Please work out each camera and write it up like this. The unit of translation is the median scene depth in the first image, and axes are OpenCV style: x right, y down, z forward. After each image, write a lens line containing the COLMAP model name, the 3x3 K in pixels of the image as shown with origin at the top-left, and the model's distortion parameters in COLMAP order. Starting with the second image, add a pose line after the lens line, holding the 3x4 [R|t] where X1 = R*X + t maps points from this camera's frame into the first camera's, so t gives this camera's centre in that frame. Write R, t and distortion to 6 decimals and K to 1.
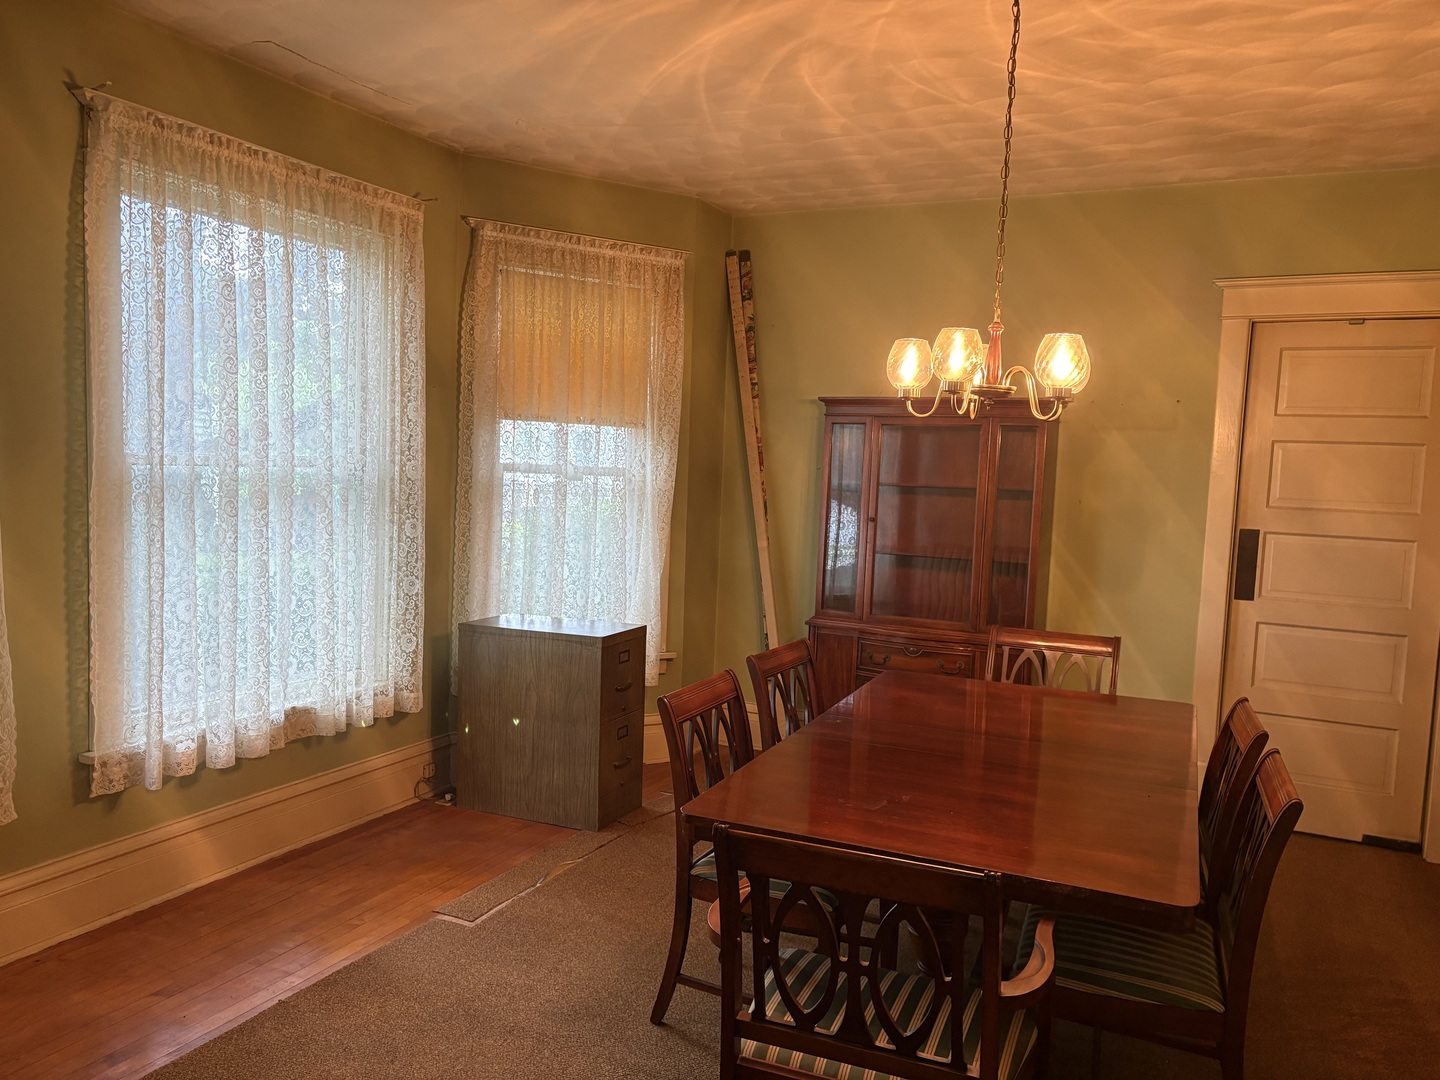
lens RADIAL K [[1089.2, 0, 712.0], [0, 1089.2, 544.1], [0, 0, 1]] dist [0.051421, -0.056955]
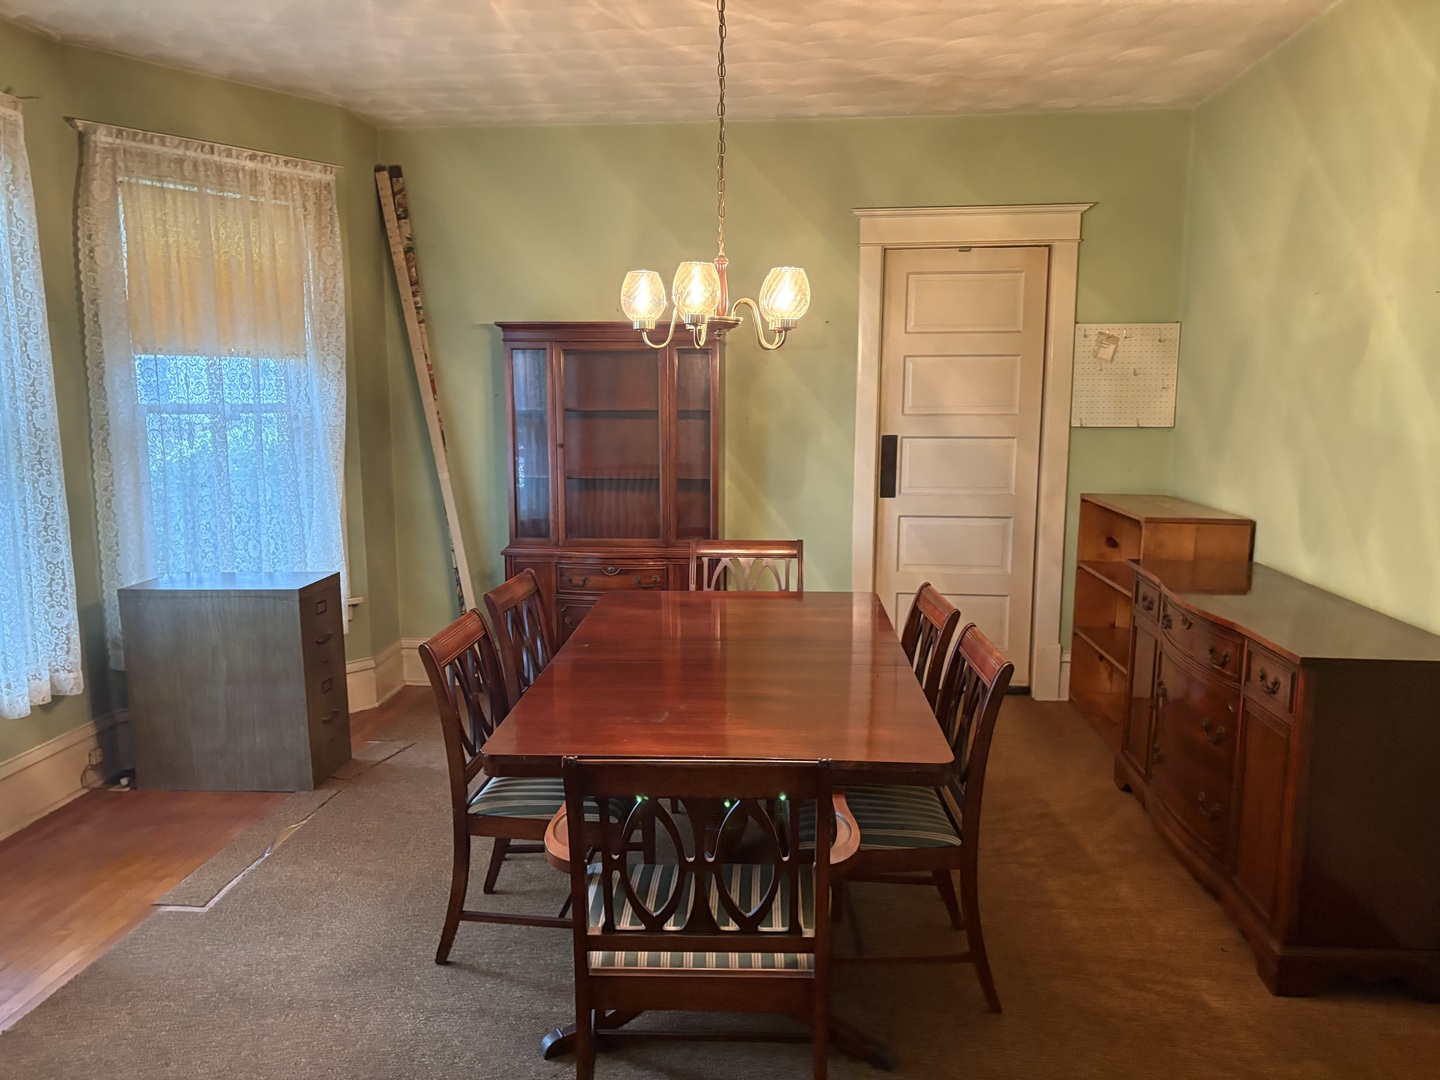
lens RADIAL K [[1089.2, 0, 716.4], [0, 1089.2, 546.9], [0, 0, 1]] dist [0.051421, -0.056955]
pose [[0.935395, -0.089767, 0.342020, -0.081962], [0.063048, 0.994081, 0.088477, -0.010406], [-0.347938, -0.061198, 0.935518, -0.002700]]
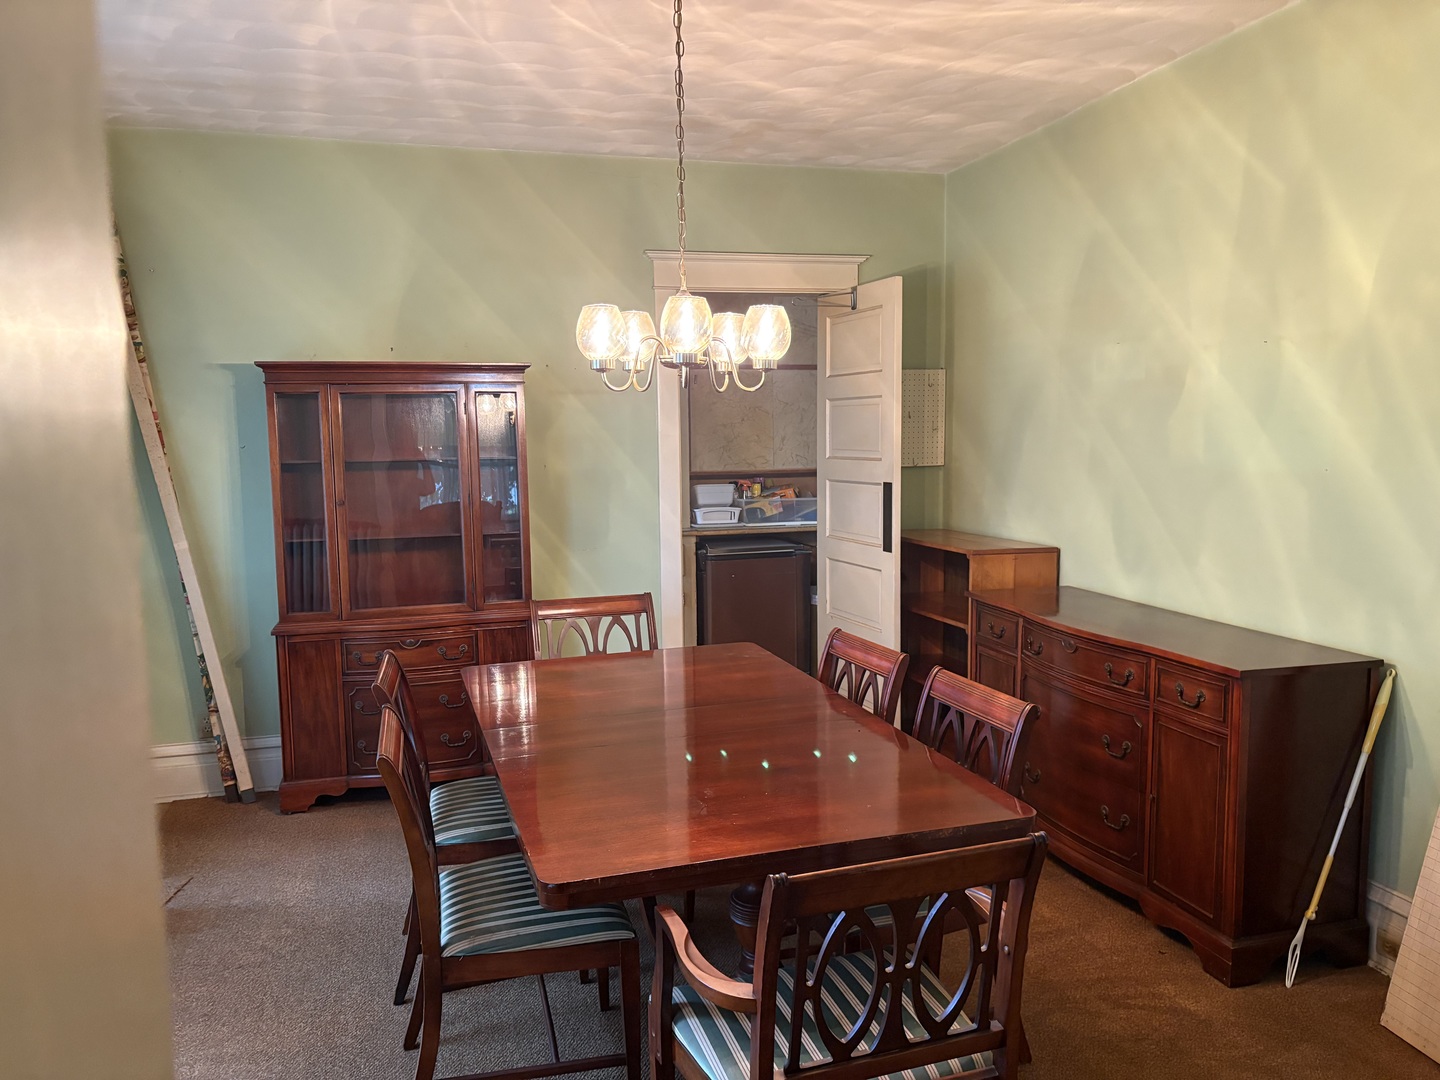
lens RADIAL K [[1089.2, 0, 735.4], [0, 1089.2, 546.1], [0, 0, 1]] dist [0.051421, -0.056955]
pose [[0.742882, -0.120576, 0.658474, -0.230418], [0.093487, 0.992692, 0.076305, -0.029386], [-0.662862, 0.004873, 0.748726, 0.153396]]
